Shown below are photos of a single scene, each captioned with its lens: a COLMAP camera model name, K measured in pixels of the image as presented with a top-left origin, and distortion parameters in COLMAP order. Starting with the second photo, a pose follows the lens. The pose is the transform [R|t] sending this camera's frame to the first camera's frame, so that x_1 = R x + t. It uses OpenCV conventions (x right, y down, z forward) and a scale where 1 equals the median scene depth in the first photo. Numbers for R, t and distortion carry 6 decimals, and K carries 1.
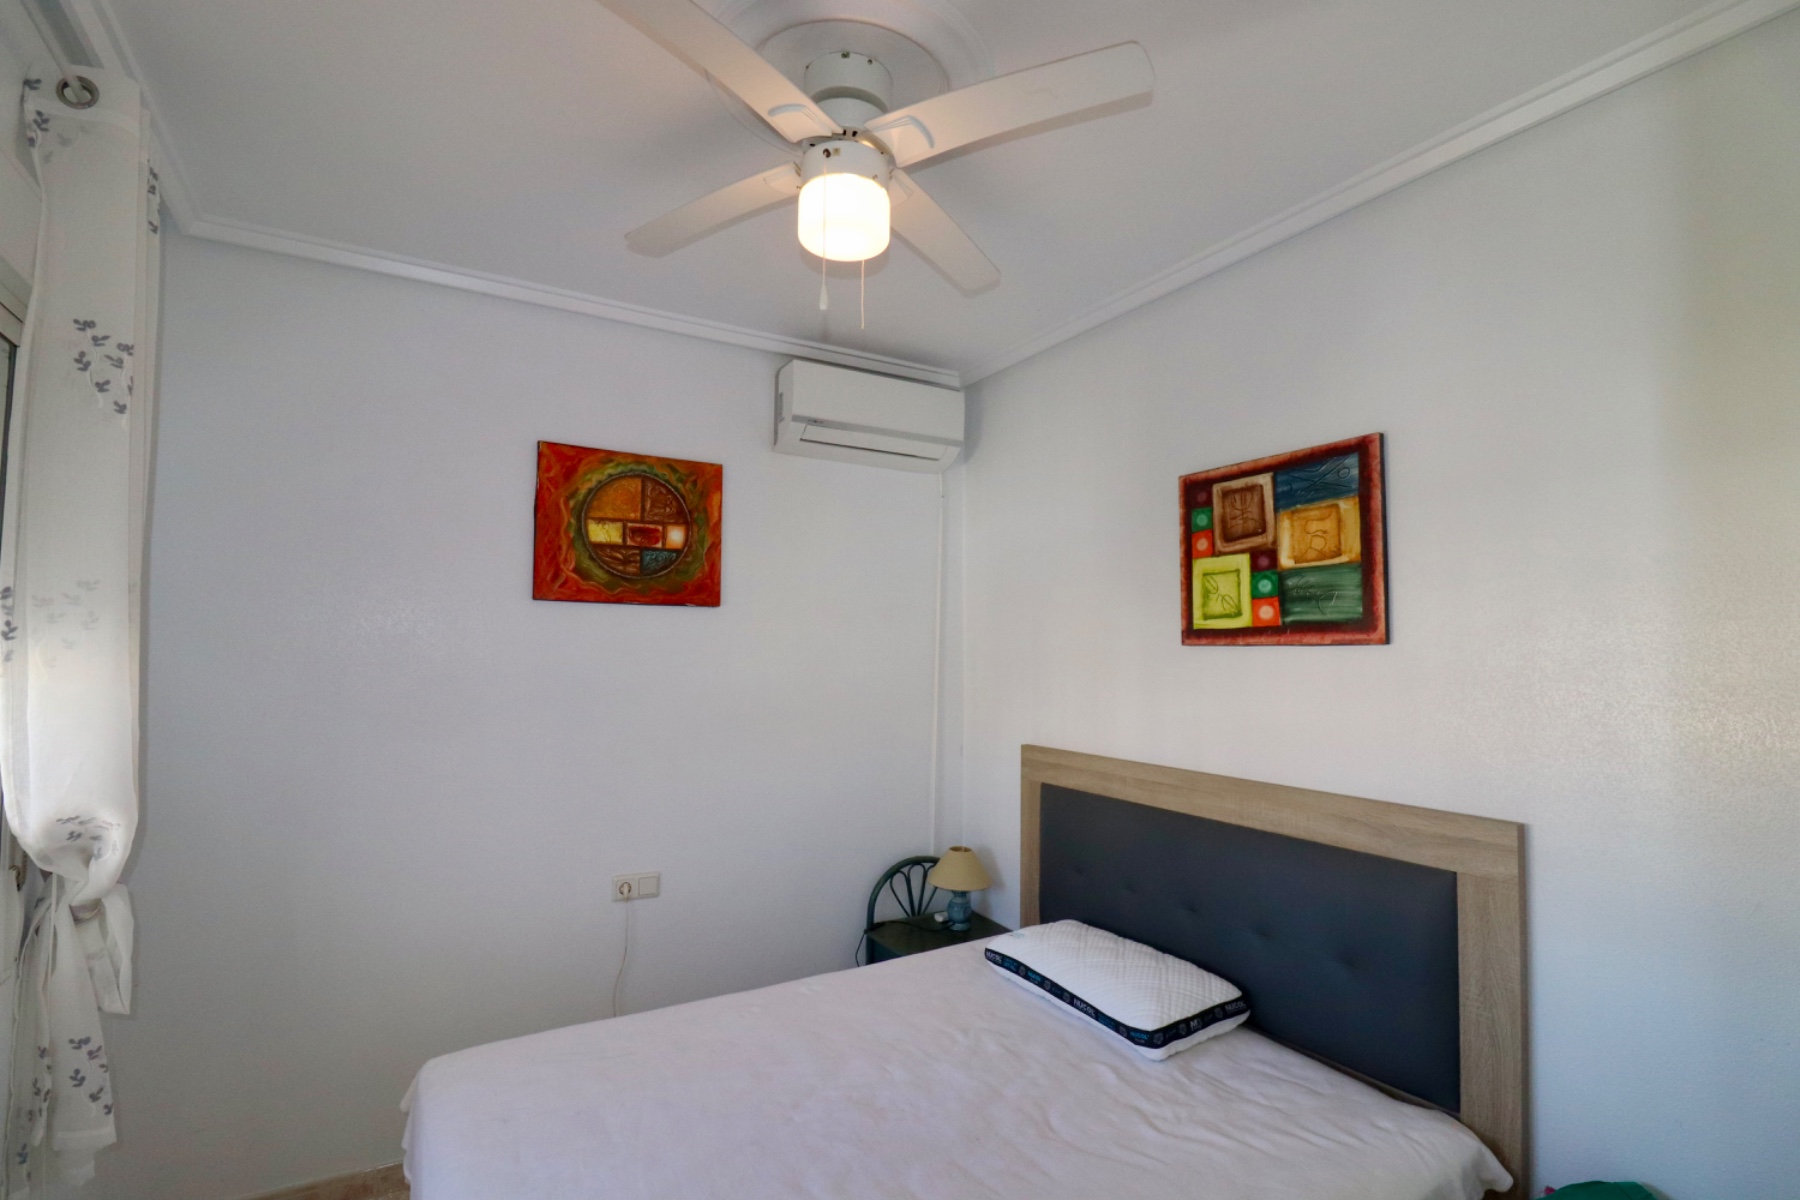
lens RADIAL K [[836.8, 0, 905.9], [0, 836.8, 599.1], [0, 0, 1]] dist [-0.004168, -0.006779]
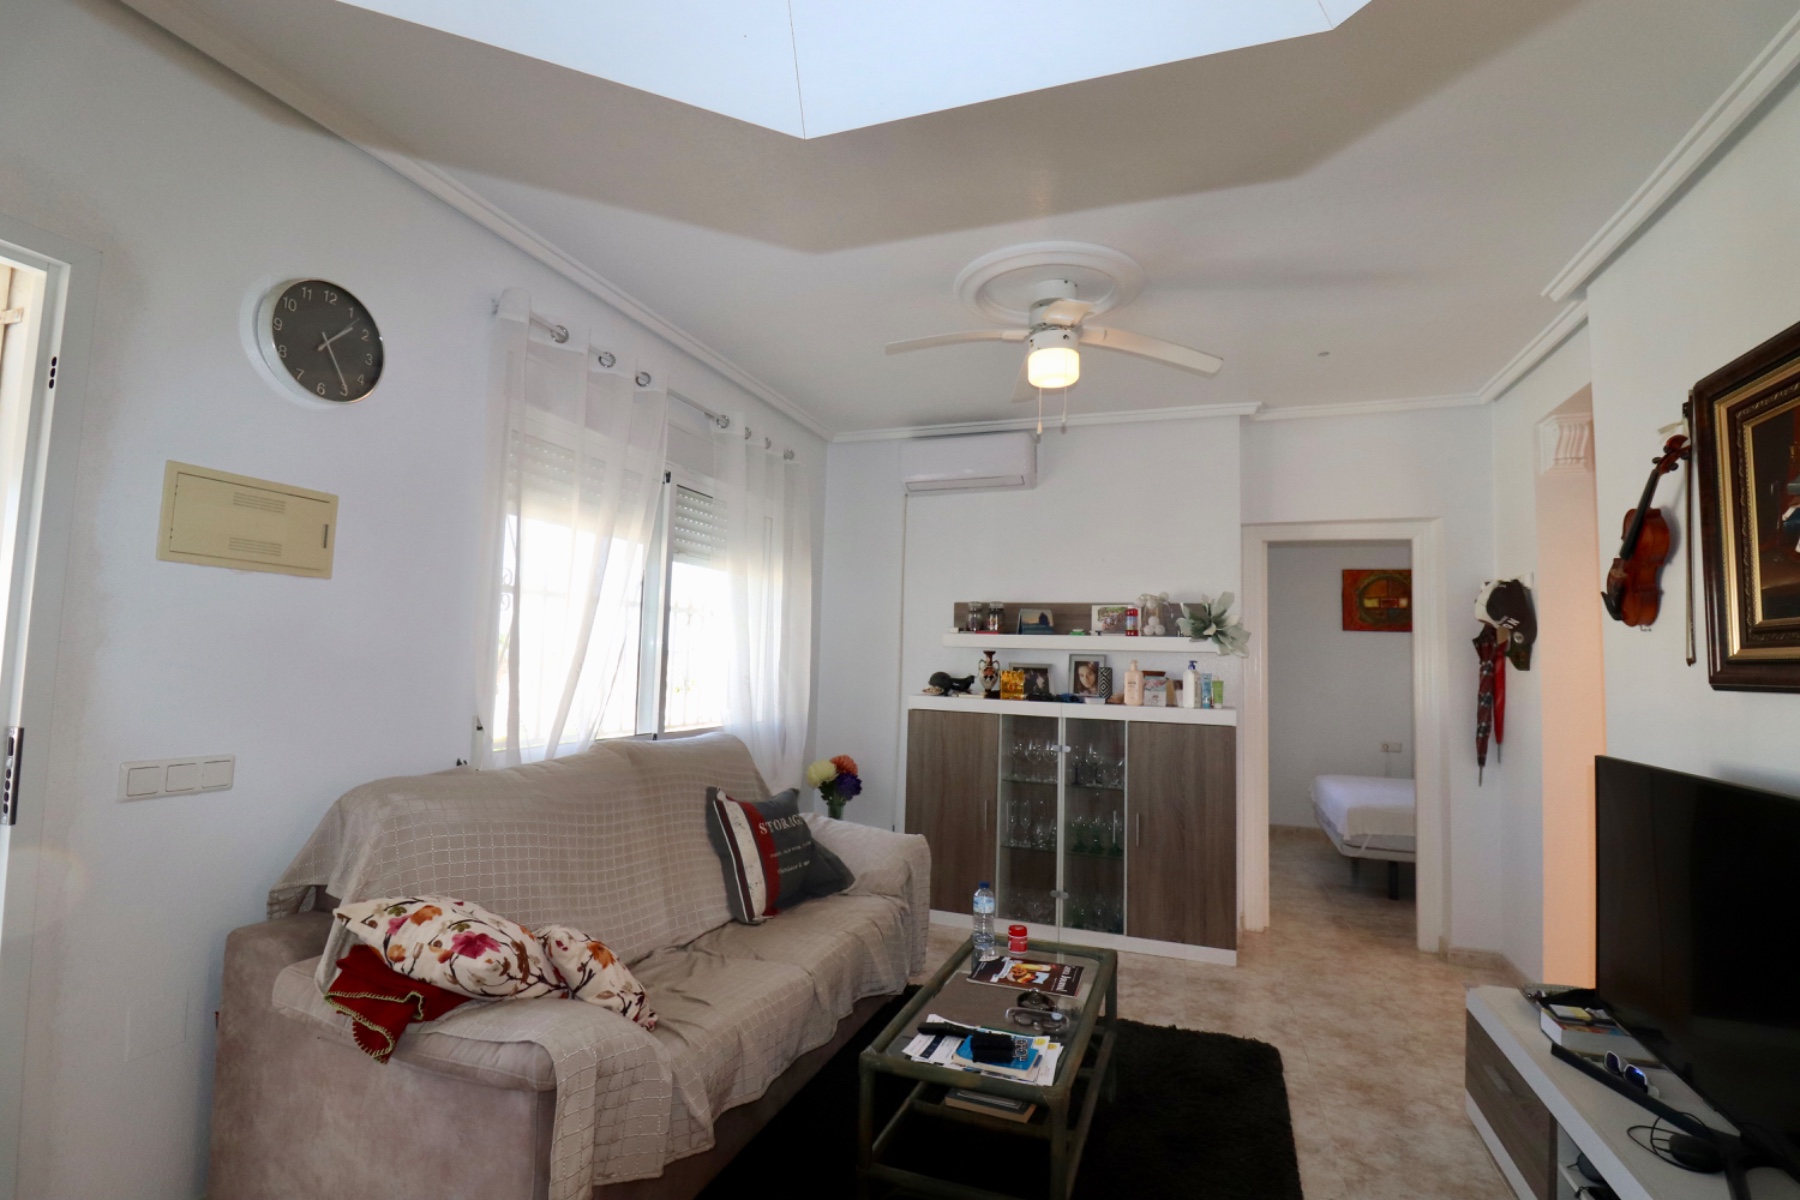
lens RADIAL K [[836.8, 0, 912.7], [0, 836.8, 601.4], [0, 0, 1]] dist [-0.004168, -0.006779]
pose [[0.629788, -0.048641, -0.775242, 0.719968], [0.014592, 0.998602, -0.050801, 0.023390], [0.776630, 0.020681, 0.629618, -1.655254]]
